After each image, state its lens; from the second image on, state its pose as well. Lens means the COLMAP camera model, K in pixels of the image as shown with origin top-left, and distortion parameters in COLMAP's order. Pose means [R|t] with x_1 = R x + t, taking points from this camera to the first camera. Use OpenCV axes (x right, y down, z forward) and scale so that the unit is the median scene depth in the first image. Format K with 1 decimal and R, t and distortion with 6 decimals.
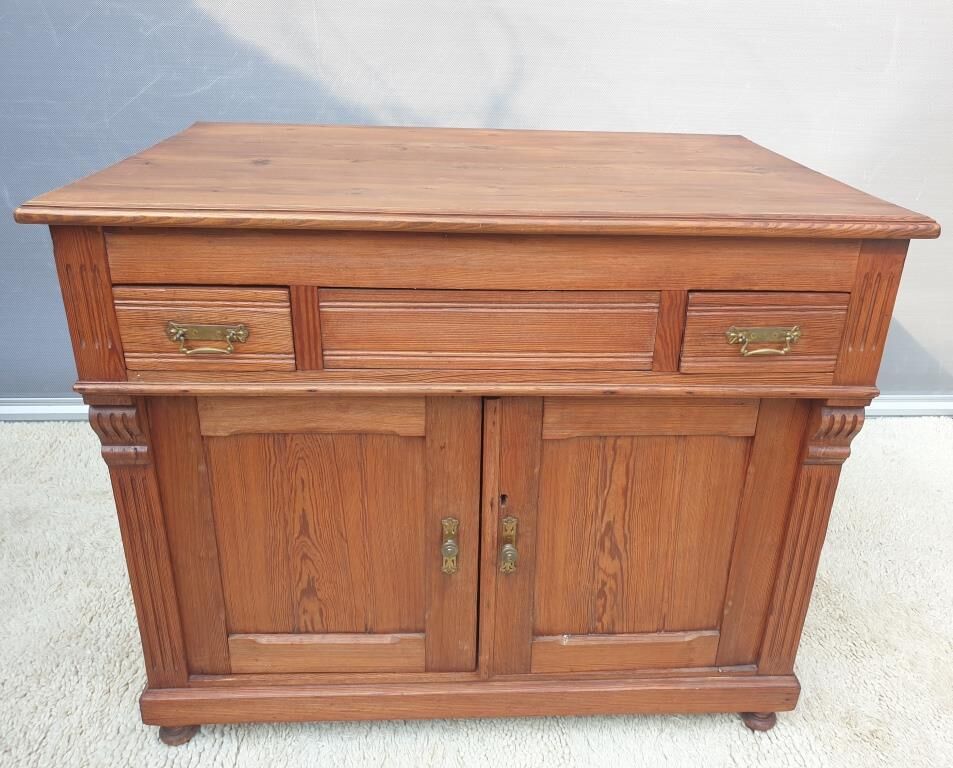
lens RADIAL K [[801.7, 0, 489.5], [0, 801.7, 377.2], [0, 0, 1]] dist [0.035288, 0.008788]
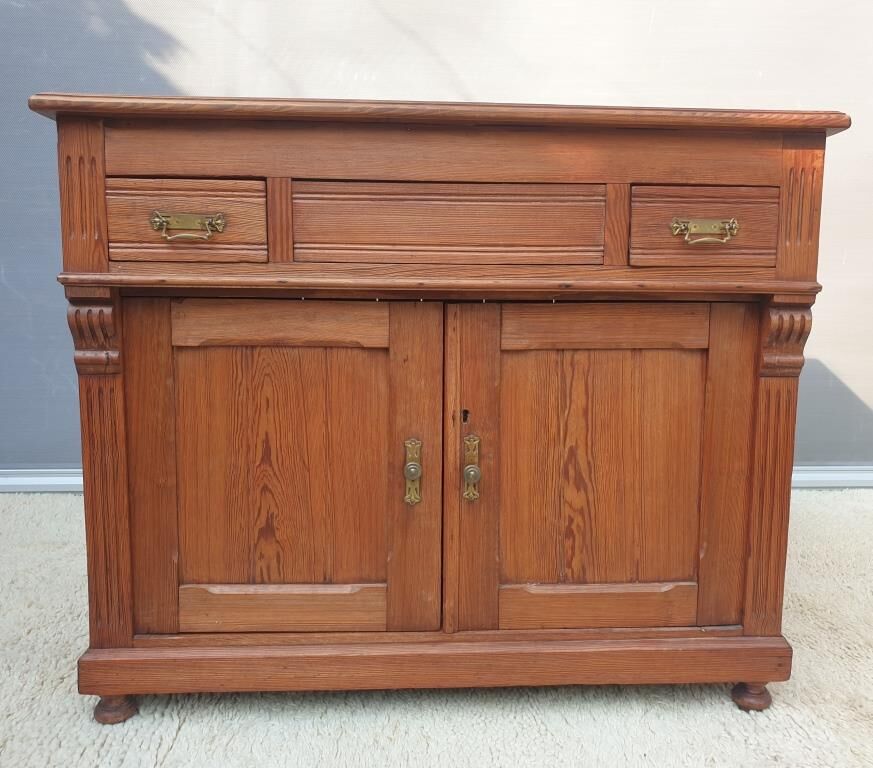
lens RADIAL K [[802.5, 0, 443.6], [0, 802.5, 372.2], [0, 0, 1]] dist [0.045835, -0.007739]
pose [[0.999859, -0.016726, -0.001416, -0.008000], [0.015586, 0.956414, -0.291598, 0.392779], [0.006231, 0.291535, 0.956540, 0.021096]]
